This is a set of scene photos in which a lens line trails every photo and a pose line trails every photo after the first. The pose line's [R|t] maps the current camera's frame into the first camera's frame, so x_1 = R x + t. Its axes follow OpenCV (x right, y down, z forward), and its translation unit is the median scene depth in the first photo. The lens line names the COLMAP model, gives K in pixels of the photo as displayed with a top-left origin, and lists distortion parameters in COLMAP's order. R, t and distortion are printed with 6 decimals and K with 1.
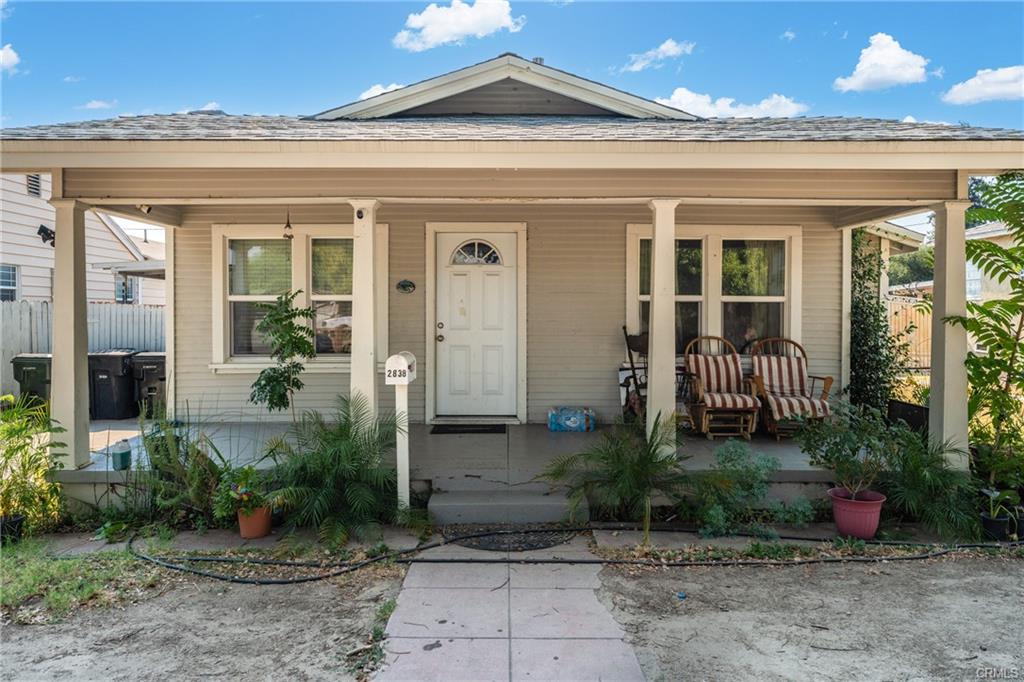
lens RADIAL K [[717.8, 0, 511.3], [0, 717.8, 334.5], [0, 0, 1]] dist [0.007436, 0.002718]
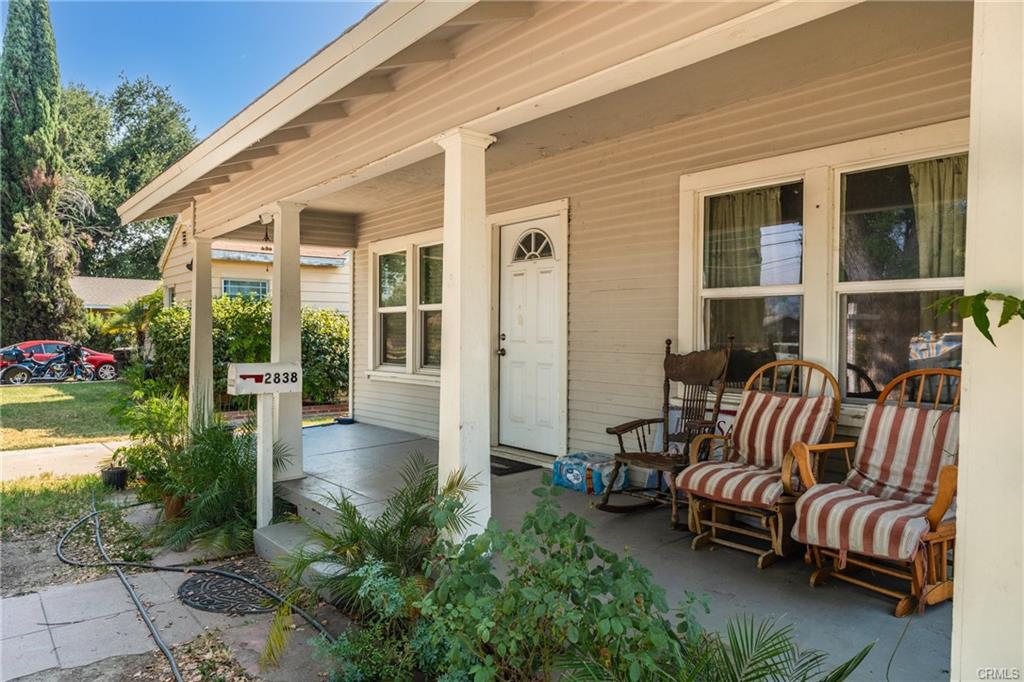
lens RADIAL K [[717.8, 0, 510.5], [0, 717.8, 343.6], [0, 0, 1]] dist [0.007436, 0.002718]
pose [[0.592439, 0.013438, -0.805503, 0.581152], [-0.020986, 0.999779, 0.001245, -0.005969], [0.805342, 0.016167, 0.592590, 0.513470]]
